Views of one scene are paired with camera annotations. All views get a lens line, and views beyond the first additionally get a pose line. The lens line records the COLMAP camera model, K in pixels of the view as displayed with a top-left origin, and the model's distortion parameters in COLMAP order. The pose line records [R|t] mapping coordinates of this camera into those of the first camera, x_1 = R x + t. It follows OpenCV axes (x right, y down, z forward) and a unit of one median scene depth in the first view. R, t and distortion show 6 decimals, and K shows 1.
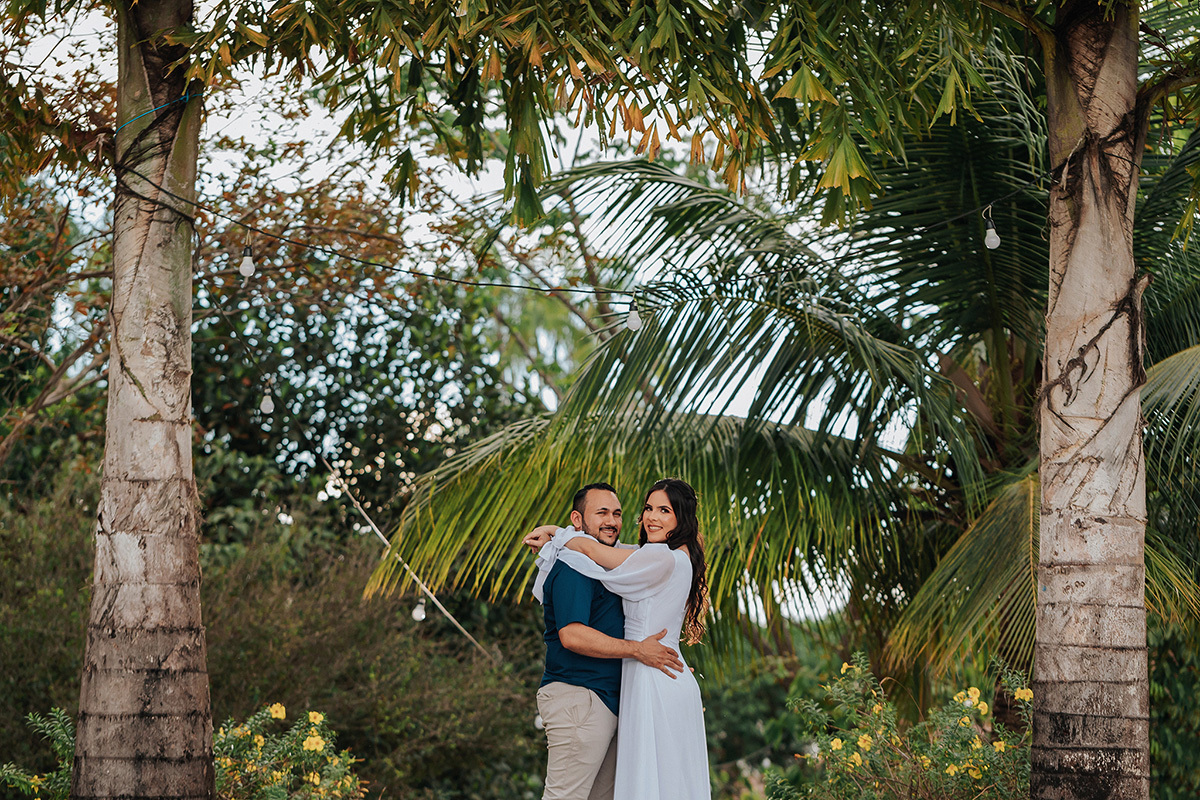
lens RADIAL K [[3462.1, 0, 600.0], [0, 3462.1, 400.0], [0, 0, 1]] dist [-0.113088, 0.255396]
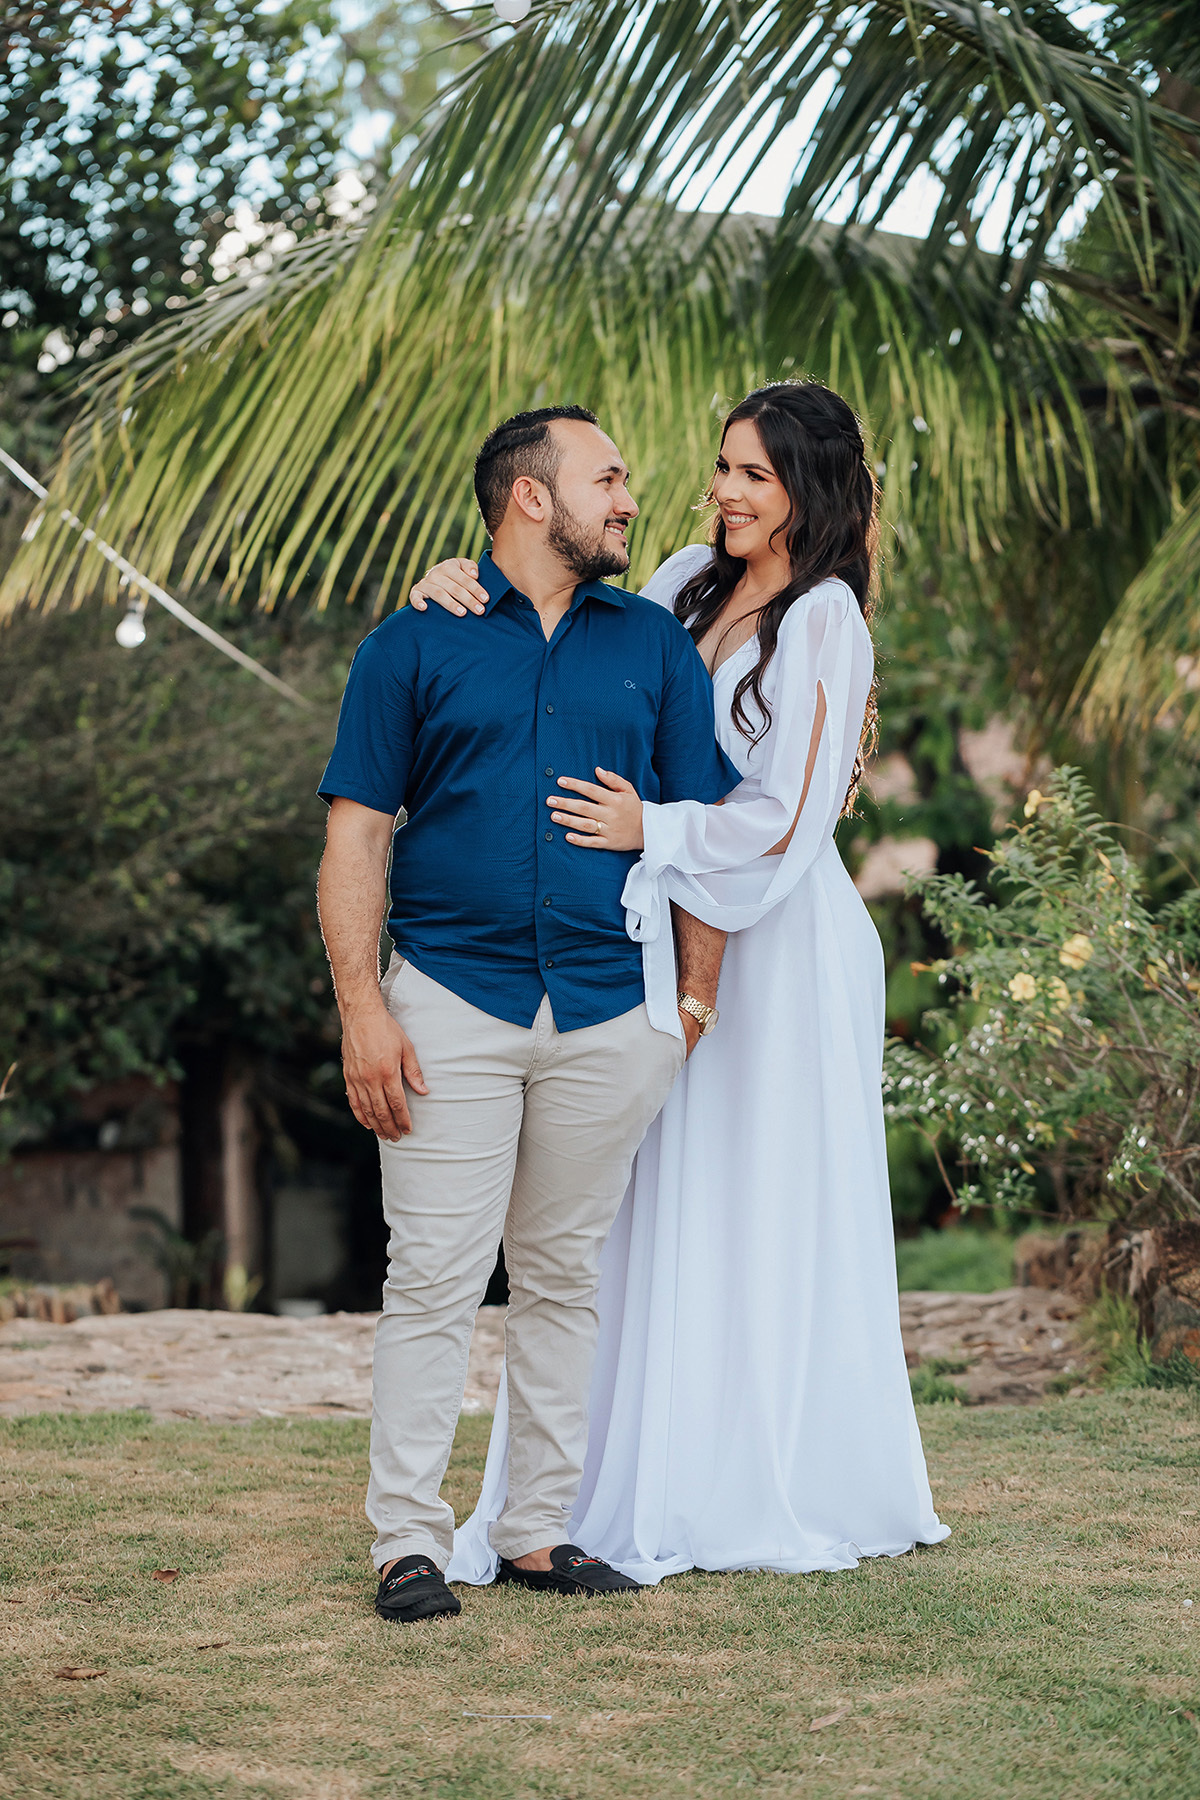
lens RADIAL K [[5146.1, 0, 551.5], [0, 5146.1, 795.1], [0, 0, 1]] dist [-0.038182, 0.163842]
pose [[0.999499, -0.031645, -0.000882, 0.007314], [0.031525, 0.992415, 0.118818, -0.000937], [-0.002885, -0.118786, 0.992916, 0.234170]]
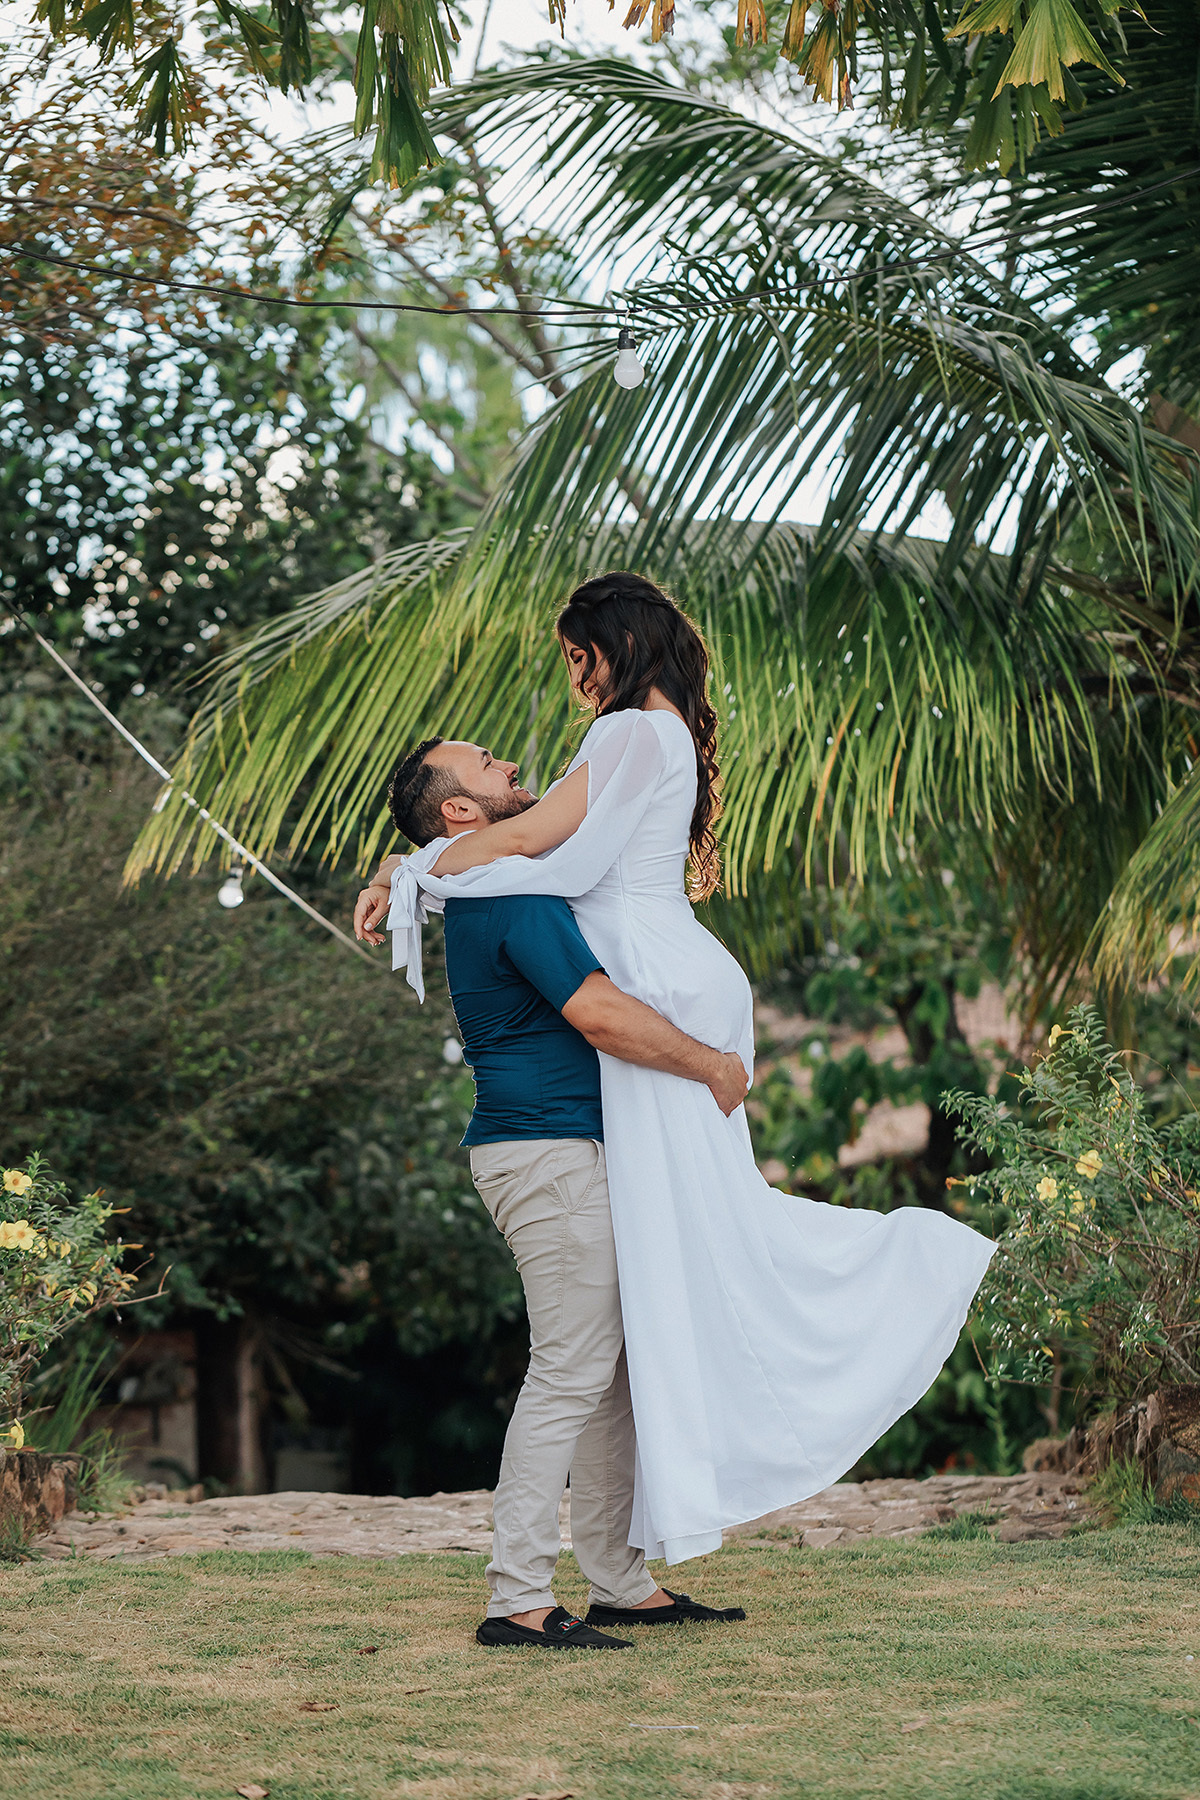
lens RADIAL K [[5193.1, 0, 600.0], [0, 5193.1, 900.0], [0, 0, 1]] dist [-0.113088, 0.255396]
pose [[0.999432, -0.030869, 0.013483, -0.004009], [0.029583, 0.995776, 0.086925, -0.007138], [-0.016109, -0.086476, 0.996124, 0.153267]]
